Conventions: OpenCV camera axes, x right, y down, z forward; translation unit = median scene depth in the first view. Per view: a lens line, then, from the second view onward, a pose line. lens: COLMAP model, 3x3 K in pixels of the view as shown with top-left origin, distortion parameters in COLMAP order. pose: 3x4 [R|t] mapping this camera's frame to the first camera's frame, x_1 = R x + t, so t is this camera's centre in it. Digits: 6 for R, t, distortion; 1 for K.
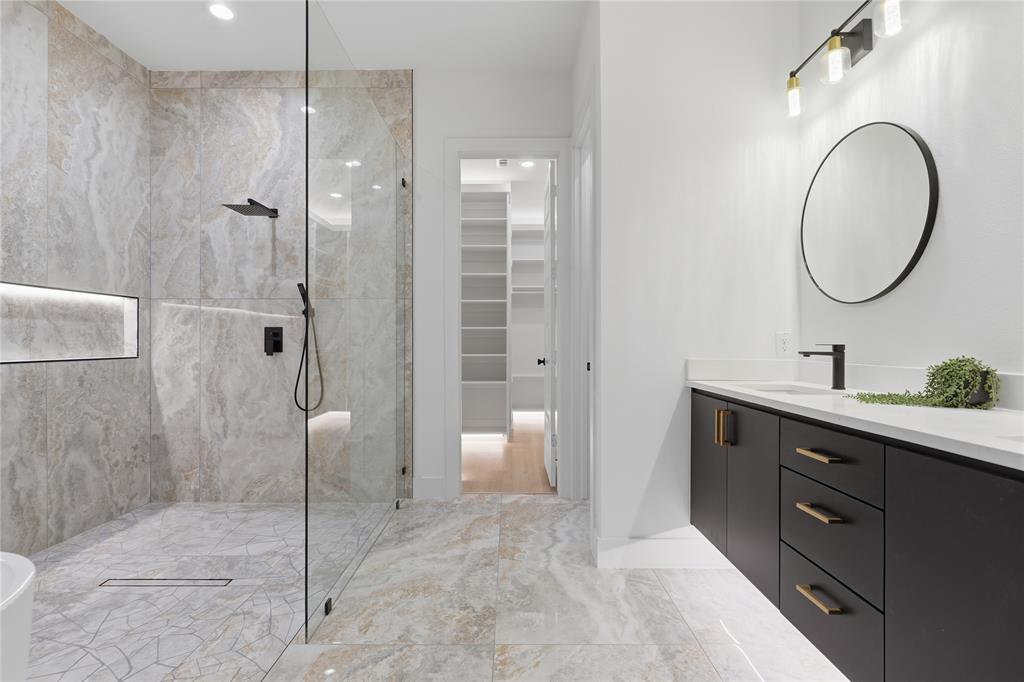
lens RADIAL K [[470.9, 0, 510.5], [0, 470.9, 343.7], [0, 0, 1]] dist [-0.000111, 0.000366]
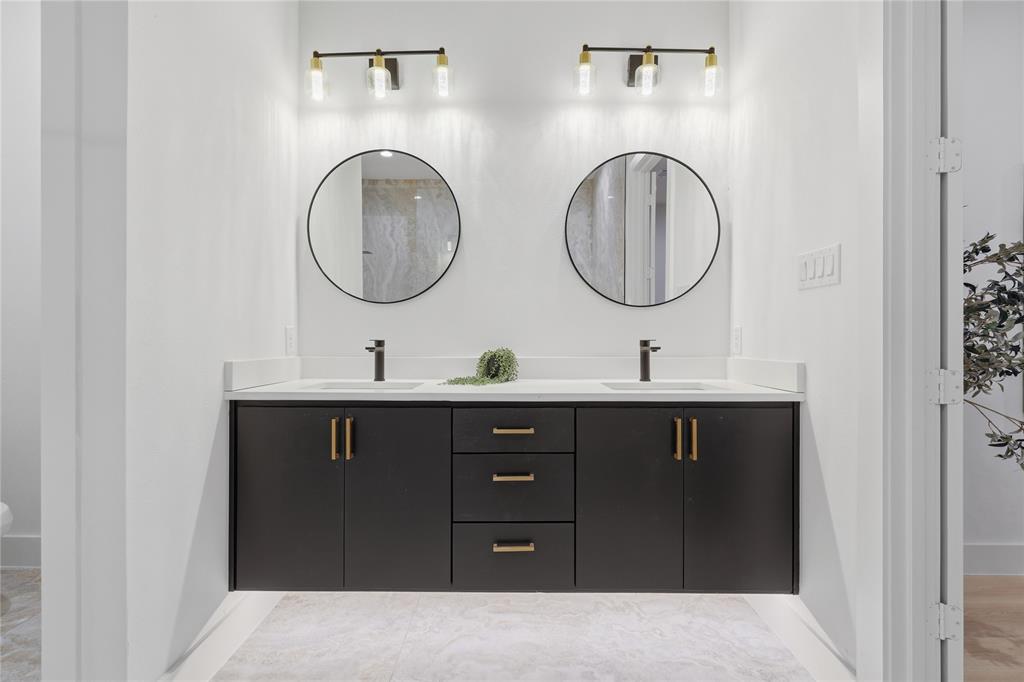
lens RADIAL K [[470.9, 0, 511.2], [0, 470.9, 341.9], [0, 0, 1]] dist [-0.000111, 0.000366]
pose [[0.018320, -0.013528, 0.999741, -0.390551], [-0.000329, 0.999908, 0.013536, -0.008221], [-0.999832, -0.000577, 0.018313, 0.666270]]
